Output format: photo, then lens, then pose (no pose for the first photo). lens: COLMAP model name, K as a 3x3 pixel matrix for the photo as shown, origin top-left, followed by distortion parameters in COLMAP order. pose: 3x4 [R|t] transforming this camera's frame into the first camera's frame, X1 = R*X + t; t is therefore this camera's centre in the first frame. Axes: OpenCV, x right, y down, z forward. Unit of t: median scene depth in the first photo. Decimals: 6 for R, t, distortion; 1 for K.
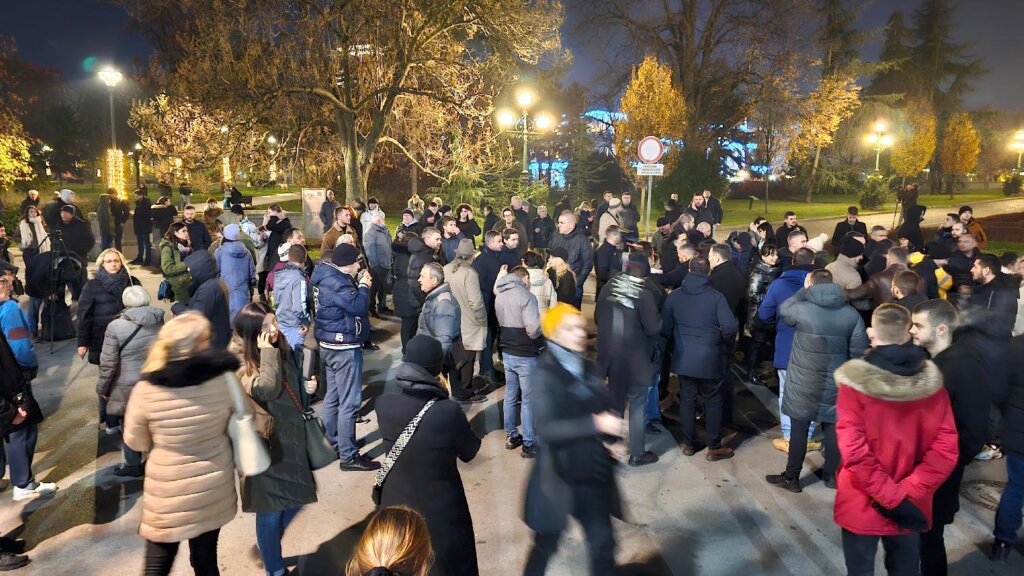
lens RADIAL K [[676.1, 0, 511.8], [0, 676.1, 299.0], [0, 0, 1]] dist [0.001953, -0.004542]
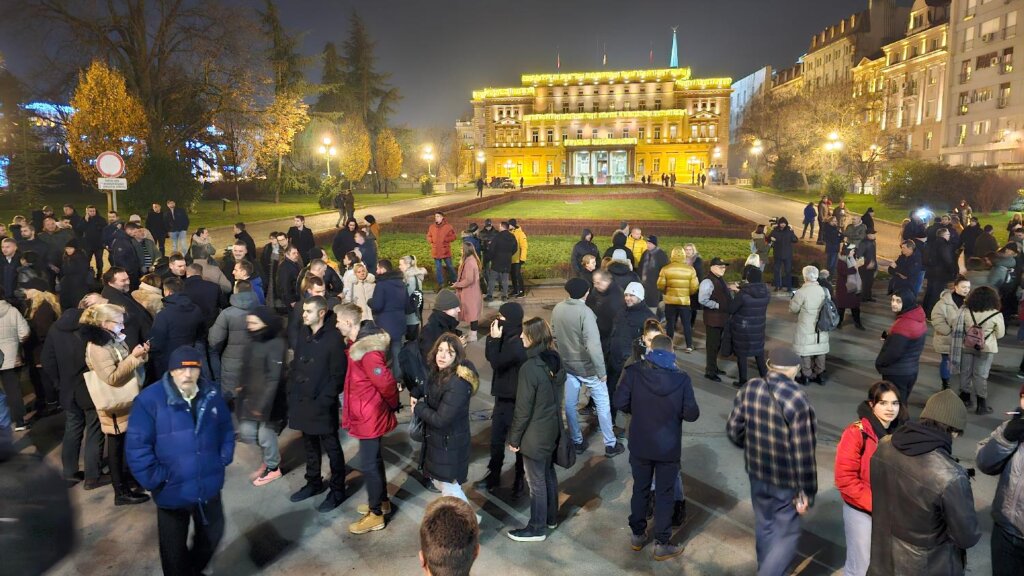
lens RADIAL K [[676.1, 0, 511.8], [0, 676.1, 299.0], [0, 0, 1]] dist [0.001953, -0.004542]
pose [[0.755047, -0.112582, 0.645933, -0.014186], [0.098540, 0.993443, 0.057965, -0.010626], [-0.648224, 0.019884, 0.761190, -0.116604]]
